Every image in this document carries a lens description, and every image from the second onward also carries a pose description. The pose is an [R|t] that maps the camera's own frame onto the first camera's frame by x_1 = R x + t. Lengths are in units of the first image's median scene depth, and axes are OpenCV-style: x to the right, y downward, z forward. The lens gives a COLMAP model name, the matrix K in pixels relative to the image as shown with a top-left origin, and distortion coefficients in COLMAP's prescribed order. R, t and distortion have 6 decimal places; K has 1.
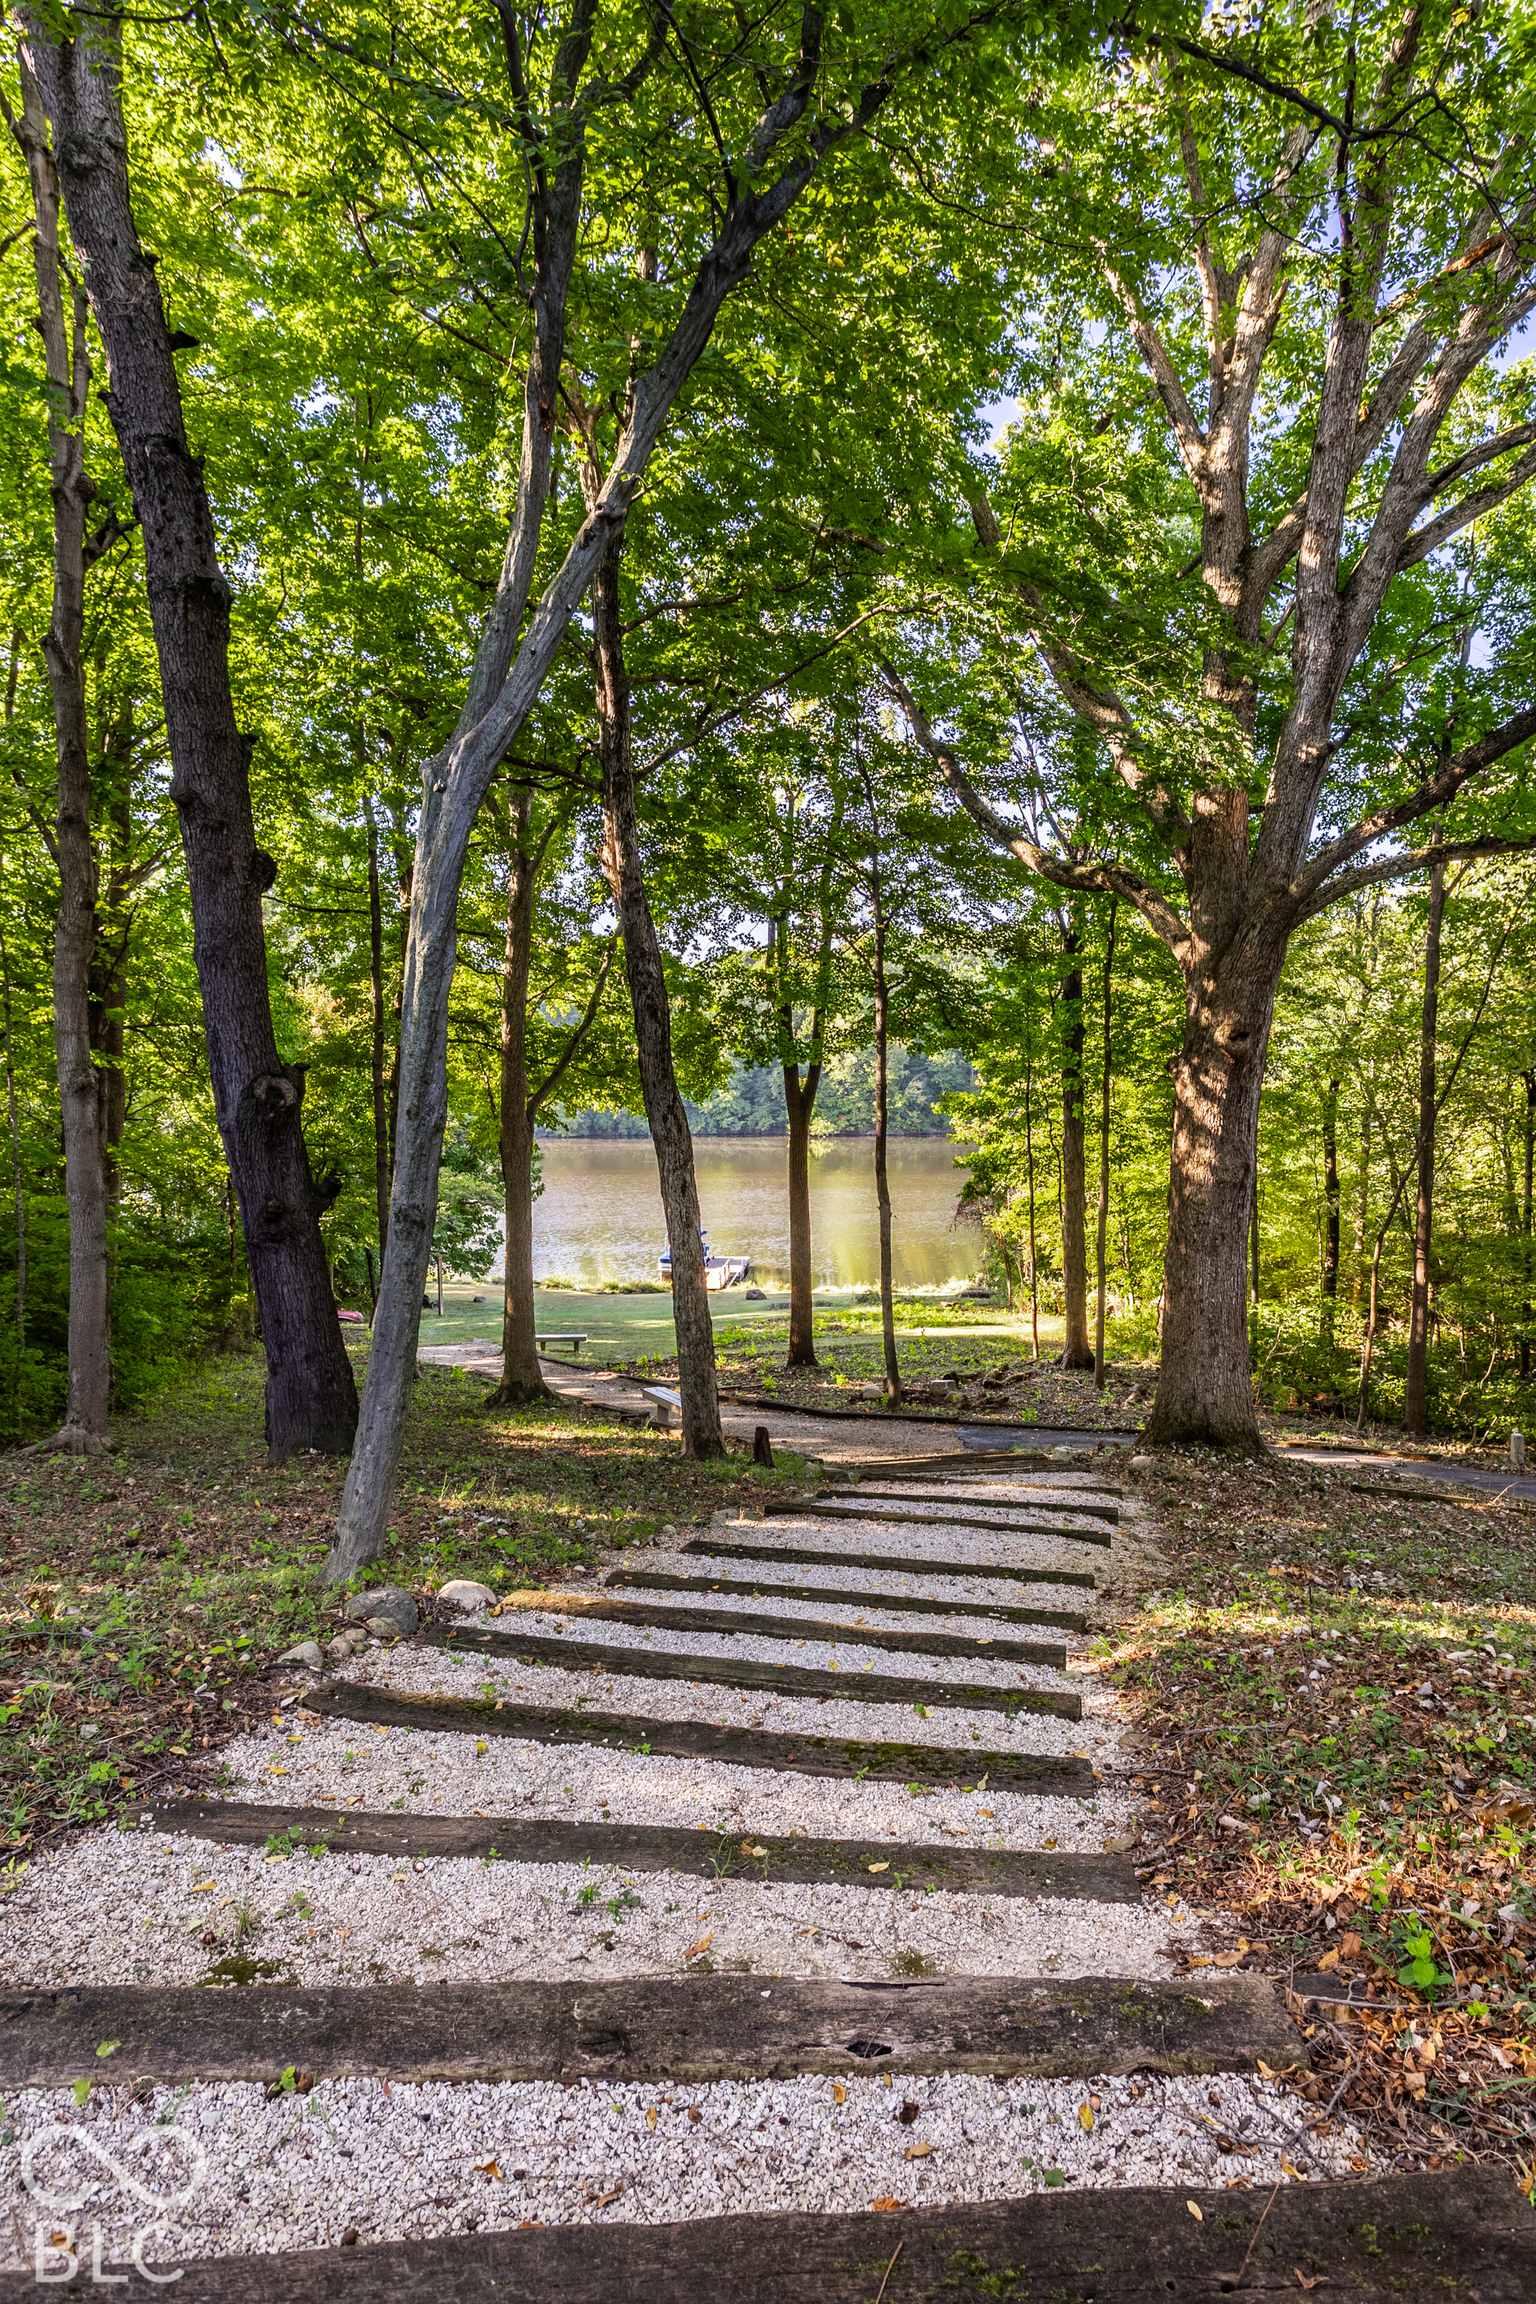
lens RADIAL K [[1203.3, 0, 786.7], [0, 1203.3, 1147.7], [0, 0, 1]] dist [-0.047453, 0.000288]
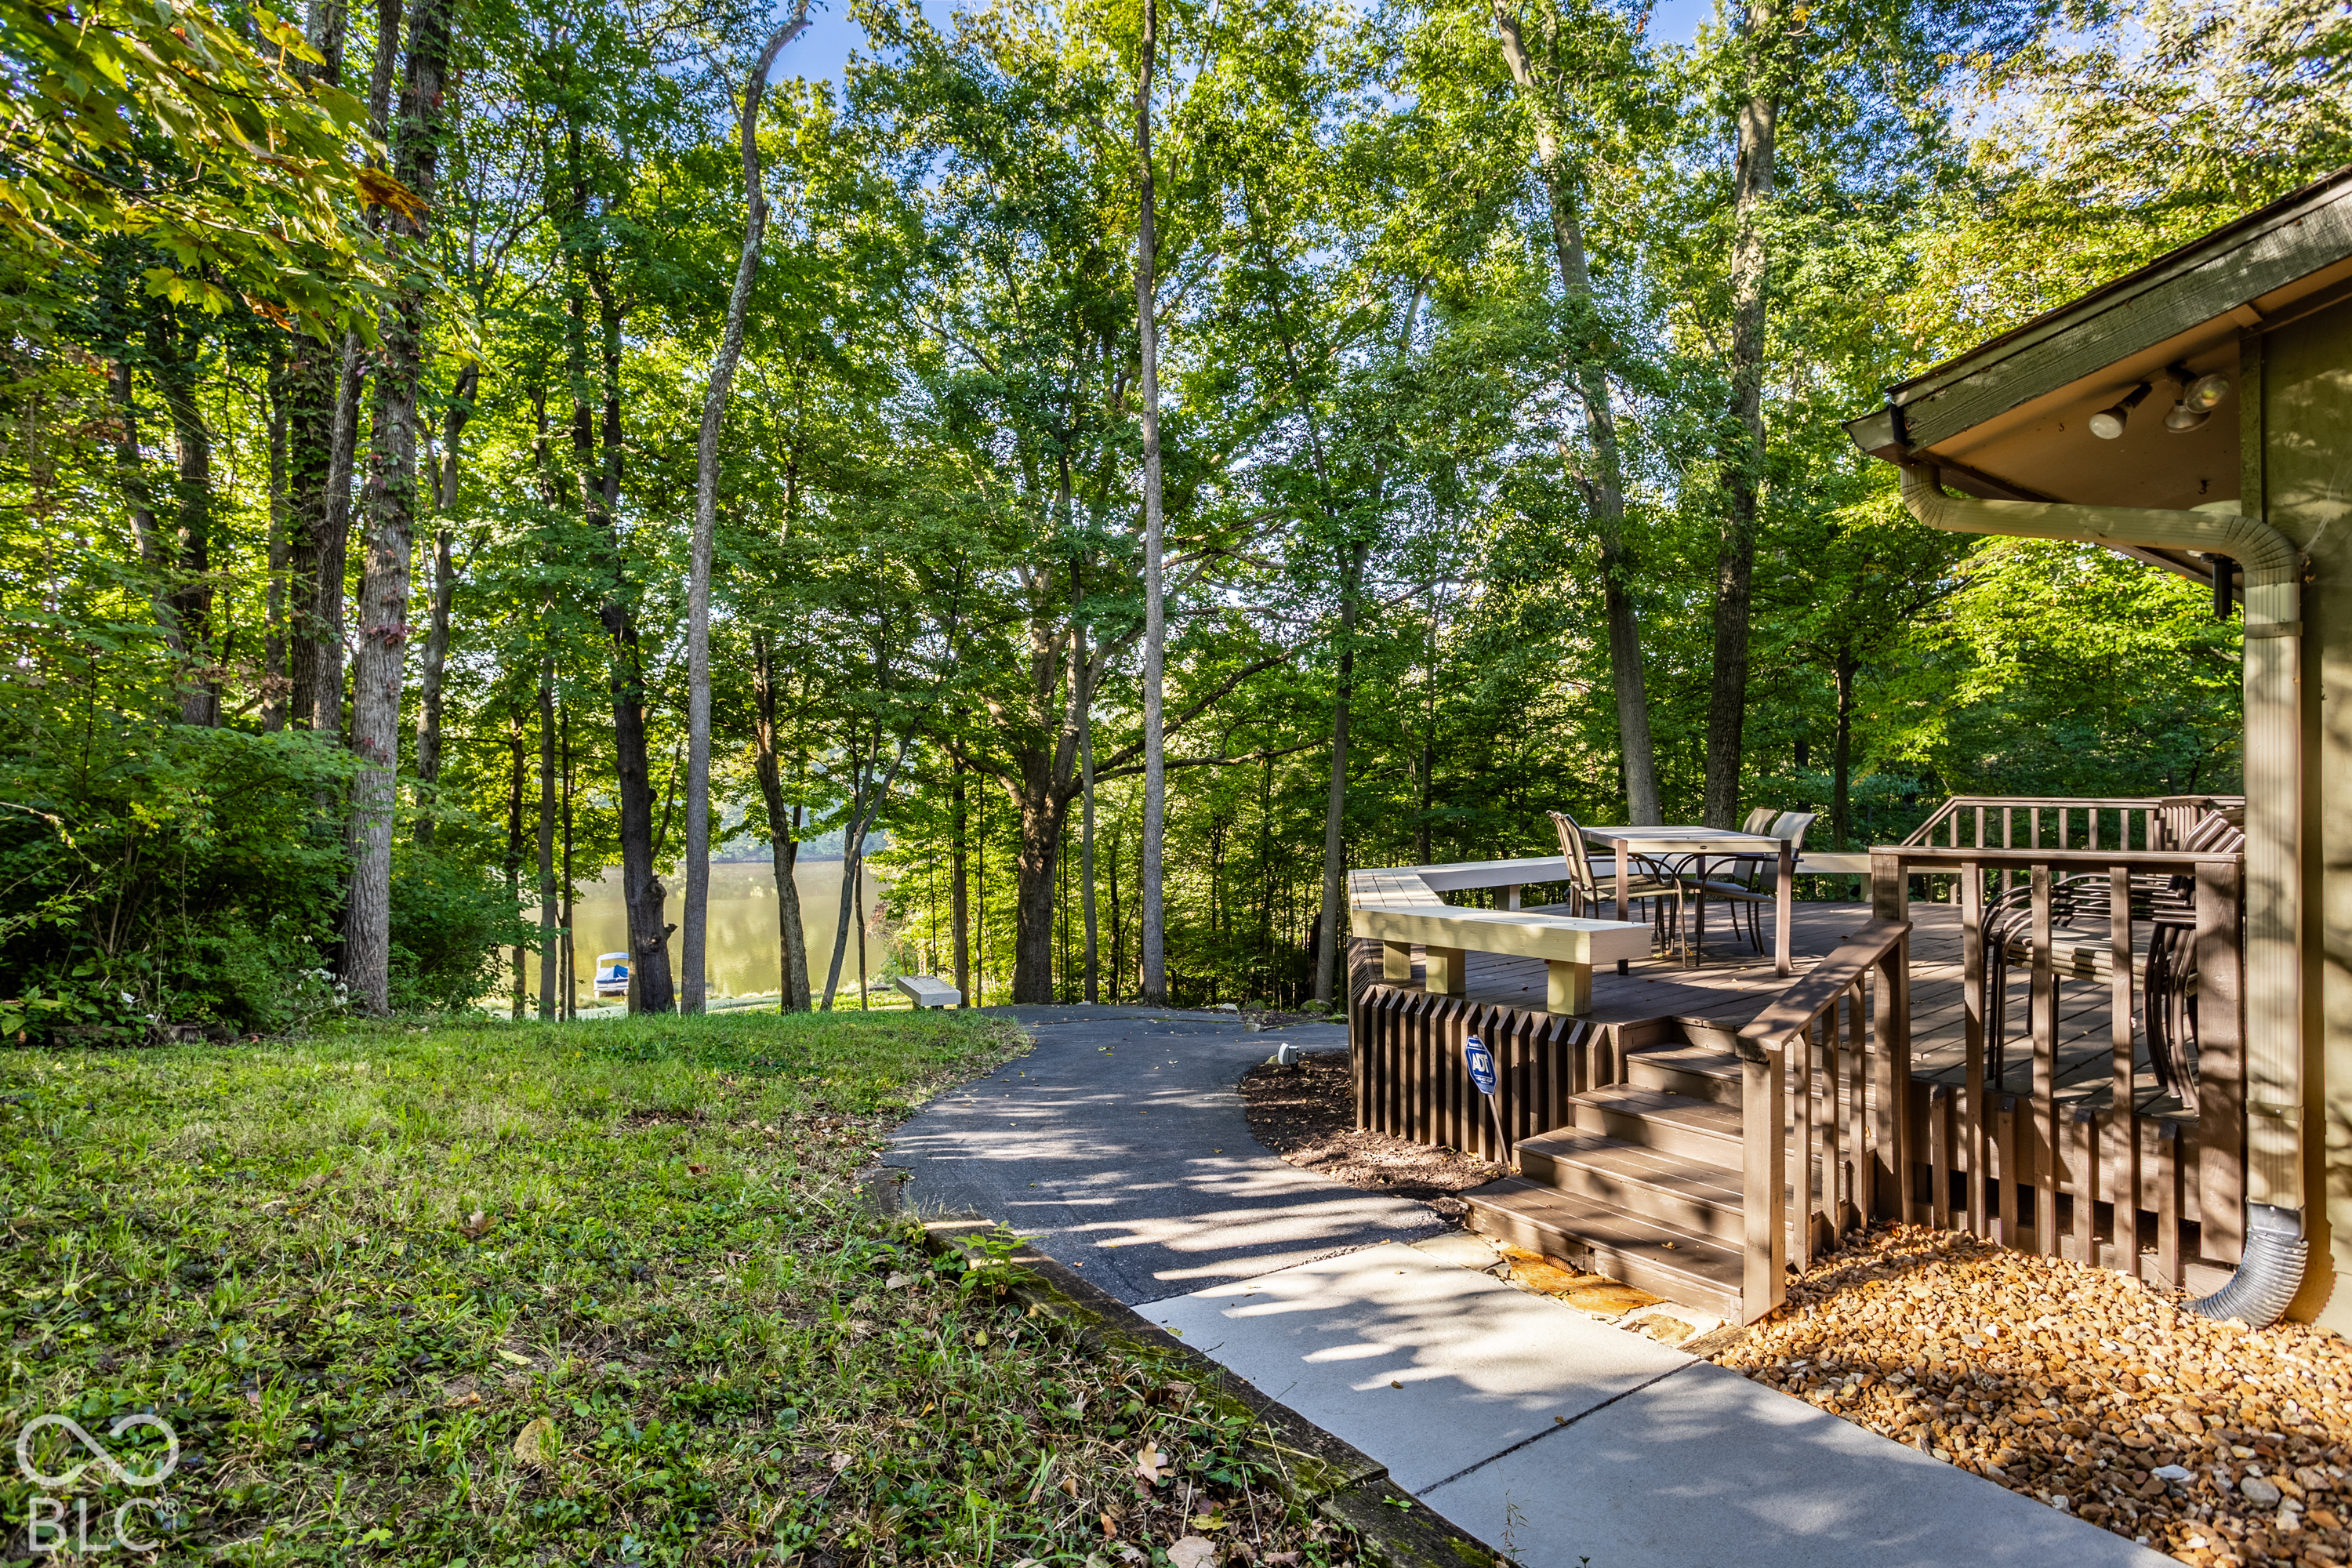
lens RADIAL K [[1228.4, 0, 1180.1], [0, 1228.4, 794.6], [0, 0, 1]] dist [-0.047453, 0.000288]
pose [[0.904963, 0.003961, 0.425471, -0.192109], [0.019211, 0.998556, -0.050159, -0.032938], [-0.425055, 0.053566, 0.903581, -0.613376]]
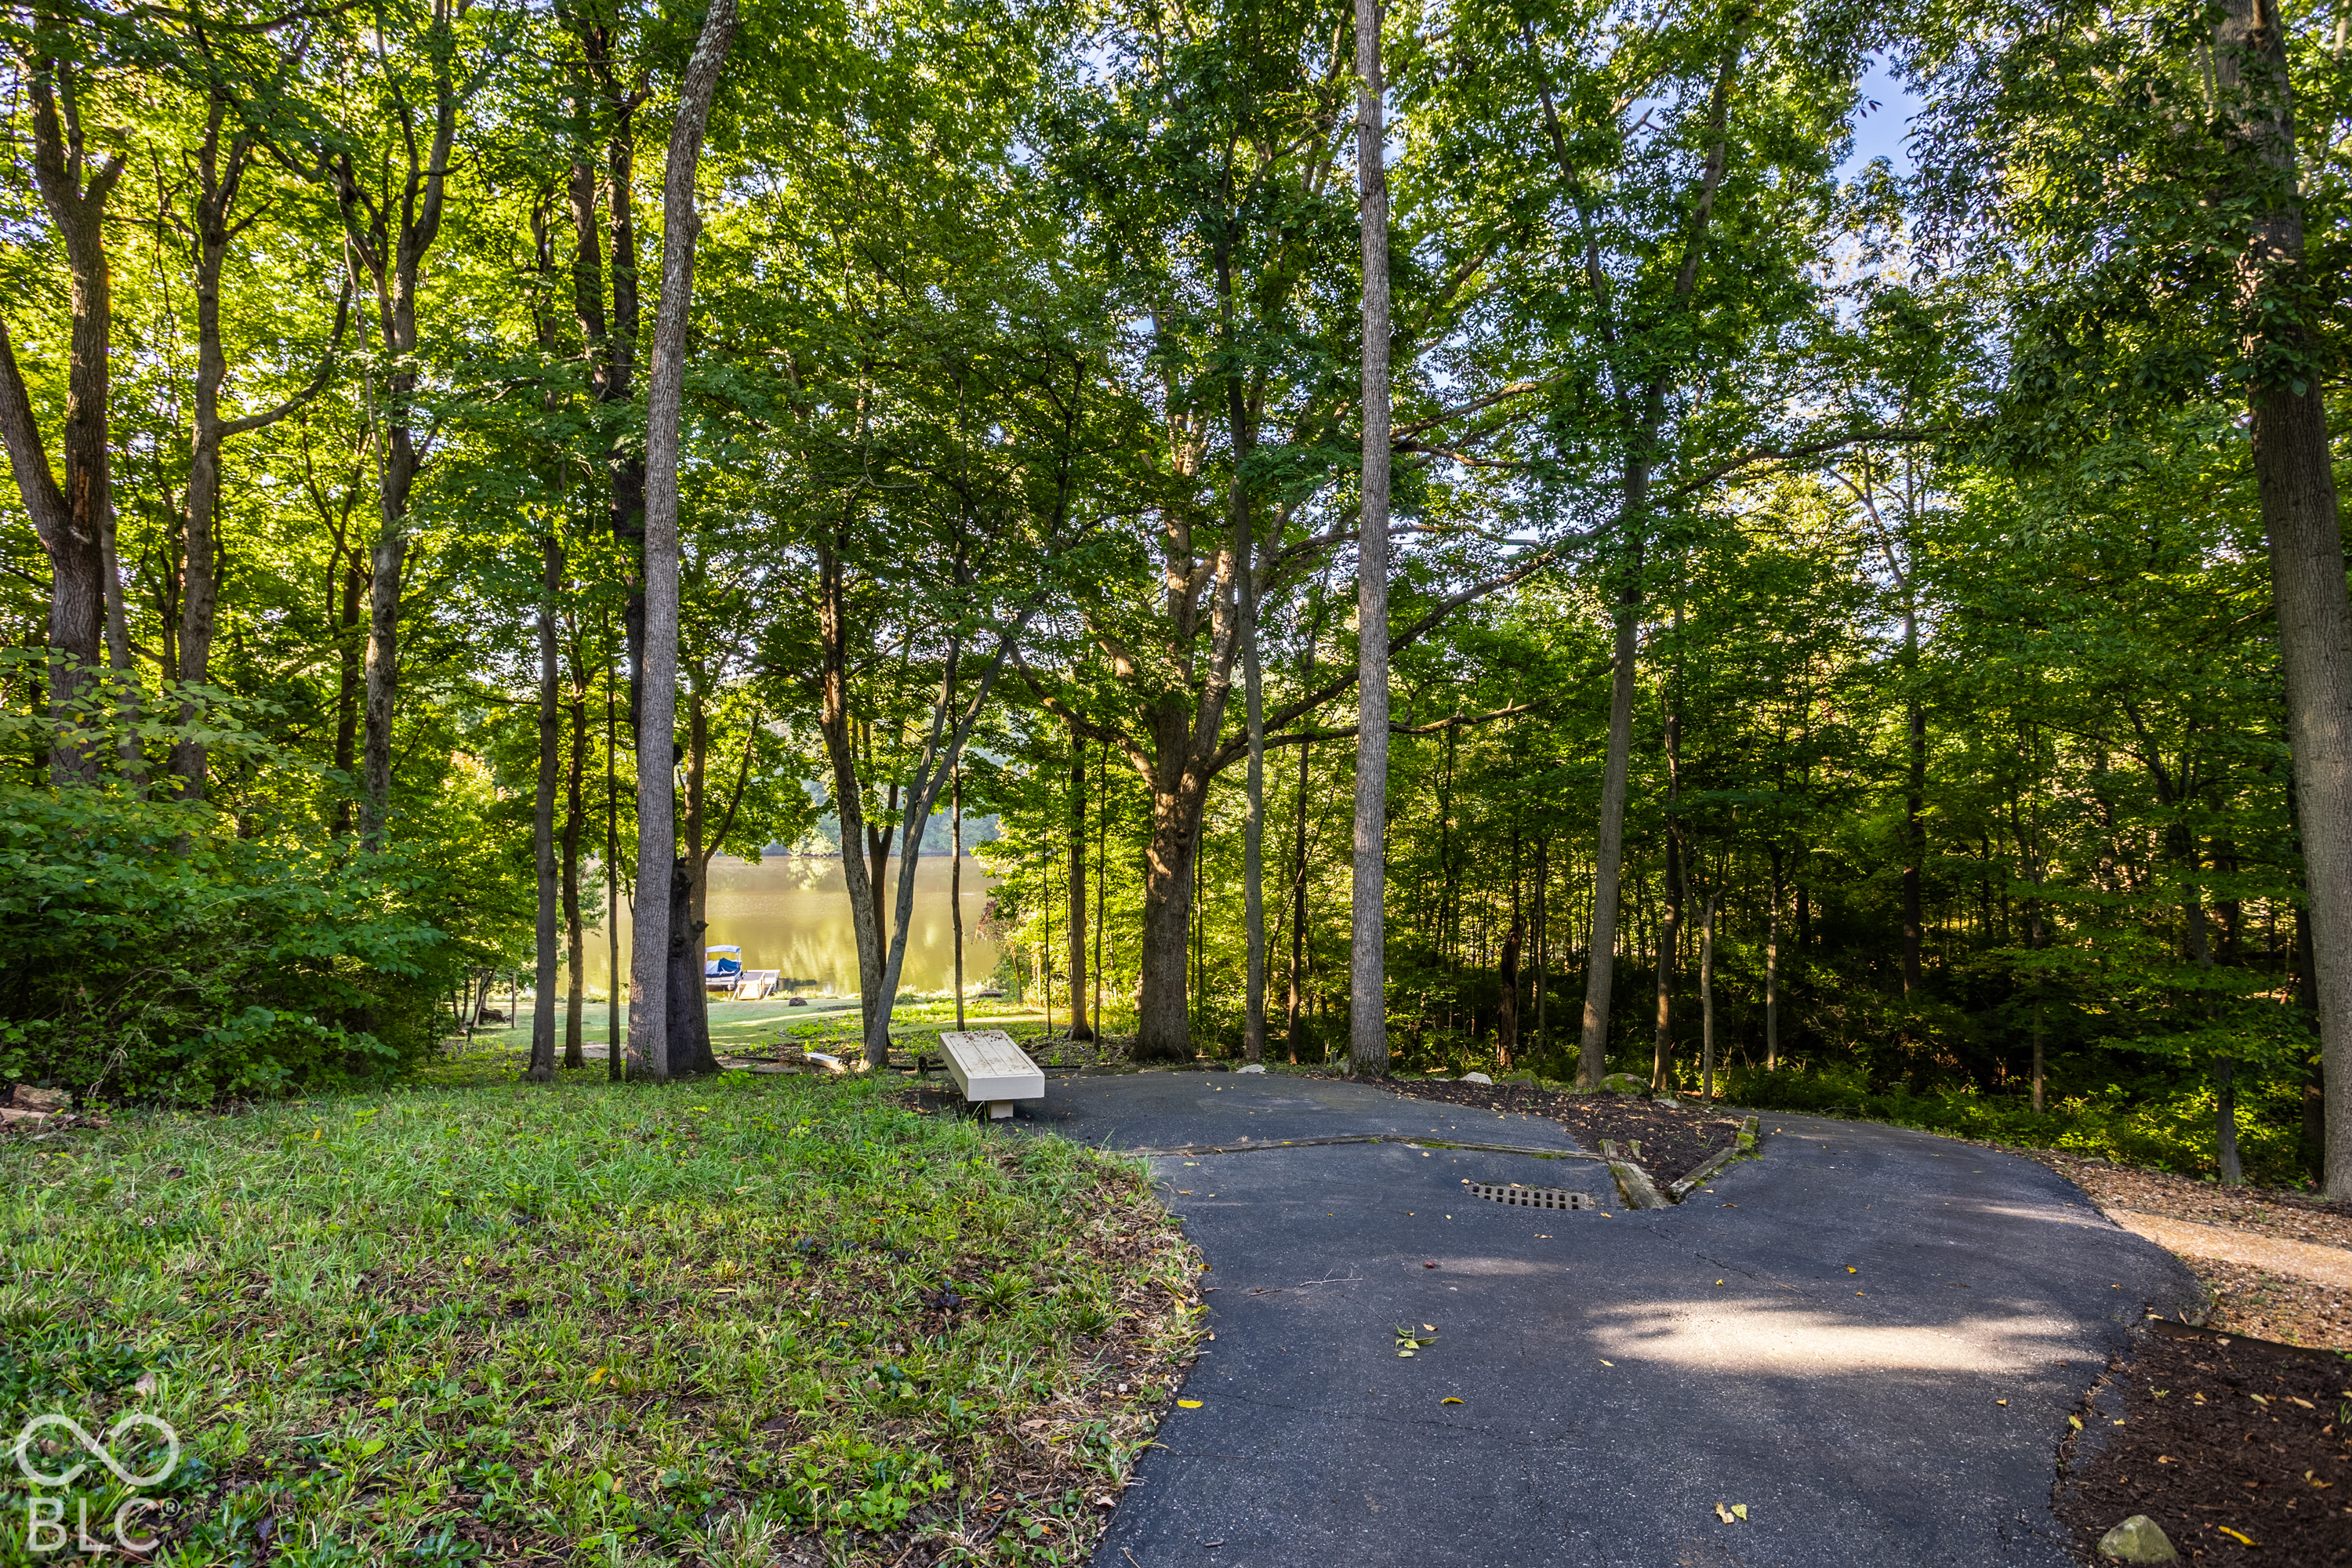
lens RADIAL K [[1228.4, 0, 1172.3], [0, 1228.4, 794.9], [0, 0, 1]] dist [-0.047453, 0.000288]
pose [[0.945102, 0.021003, 0.326098, -0.120517], [-0.004637, 0.998694, -0.050883, -0.028972], [-0.326741, 0.046578, 0.943965, -0.374163]]
